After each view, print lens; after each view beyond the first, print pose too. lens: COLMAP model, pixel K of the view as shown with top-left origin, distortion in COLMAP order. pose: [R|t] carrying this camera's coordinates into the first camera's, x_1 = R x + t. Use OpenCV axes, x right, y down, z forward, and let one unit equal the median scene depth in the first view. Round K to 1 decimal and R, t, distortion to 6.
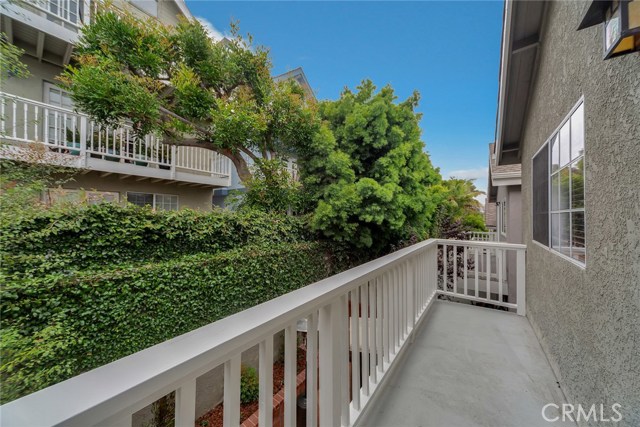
lens RADIAL K [[222.4, 0, 320.7], [0, 222.4, 212.7], [0, 0, 1]] dist [0.006518, 0.000212]
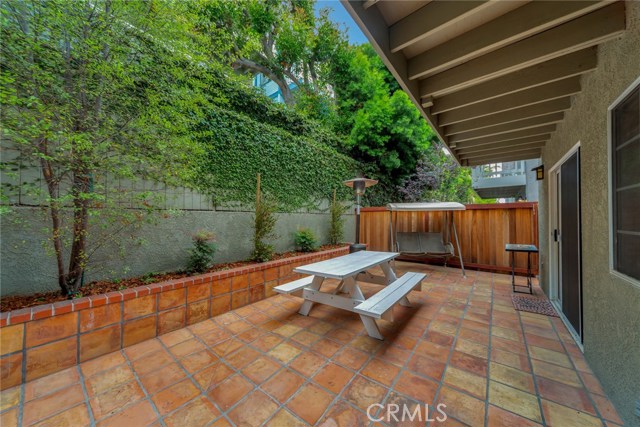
lens RADIAL K [[222.4, 0, 319.2], [0, 222.4, 216.0], [0, 0, 1]] dist [0.006518, 0.000212]
pose [[0.999108, -0.004806, -0.041956, -0.155347], [0.004743, 0.999987, -0.001591, 0.469418], [0.041963, 0.001391, 0.999118, -0.173908]]
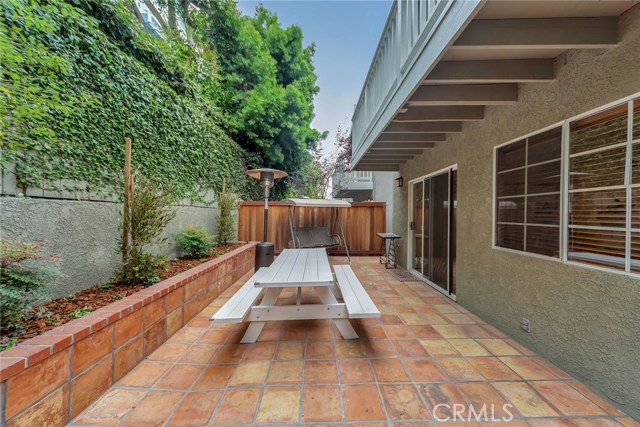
lens RADIAL K [[222.4, 0, 321.5], [0, 222.4, 215.9], [0, 0, 1]] dist [0.006518, 0.000212]
pose [[0.796797, -0.006683, 0.604211, -0.353209], [-0.007057, 0.999768, 0.020364, 0.469006], [-0.604206, -0.020490, 0.796564, -0.033571]]
